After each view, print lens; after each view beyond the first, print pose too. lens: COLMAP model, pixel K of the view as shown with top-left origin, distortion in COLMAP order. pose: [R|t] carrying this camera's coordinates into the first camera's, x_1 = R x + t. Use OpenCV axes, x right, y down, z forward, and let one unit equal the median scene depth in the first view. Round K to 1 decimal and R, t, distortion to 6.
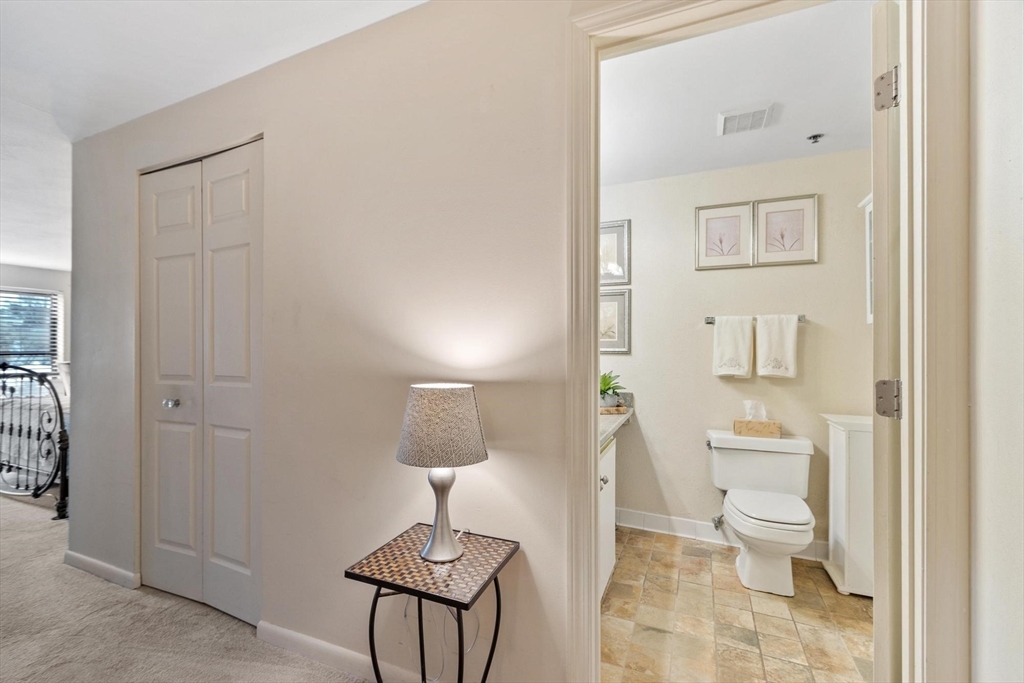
lens RADIAL K [[452.0, 0, 486.5], [0, 452.0, 347.3], [0, 0, 1]] dist [-0.000913, 0.000432]
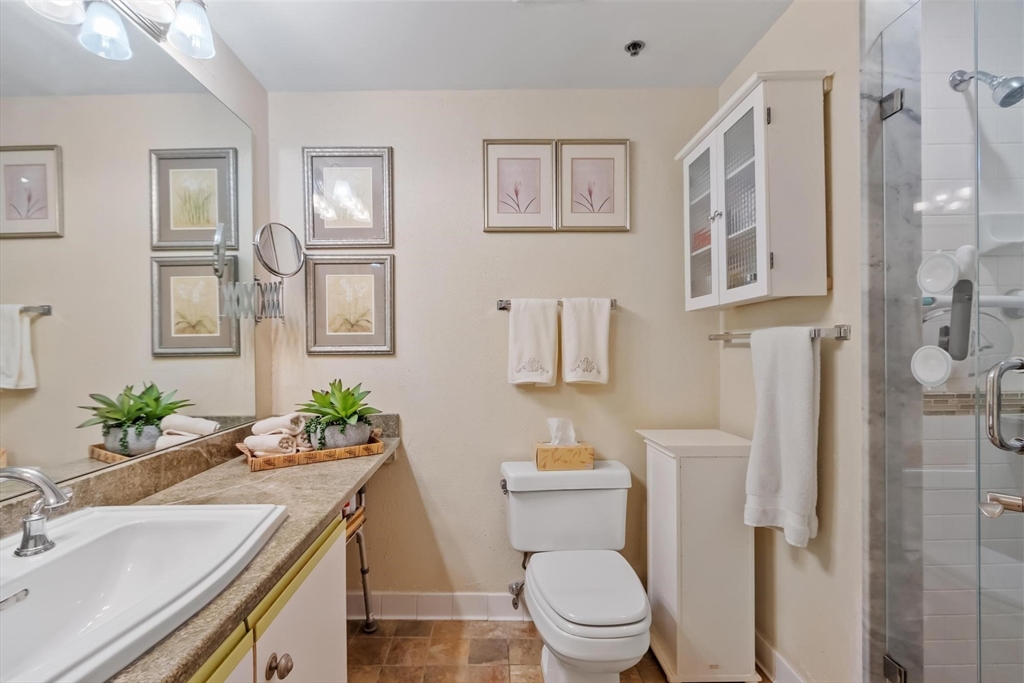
lens RADIAL K [[452.0, 0, 508.8], [0, 452.0, 351.2], [0, 0, 1]] dist [-0.000913, 0.000432]
pose [[0.887990, -0.013425, 0.459666, 0.187132], [0.008842, 0.999887, 0.012120, 0.003461], [-0.459777, -0.006698, 0.888009, 0.391288]]
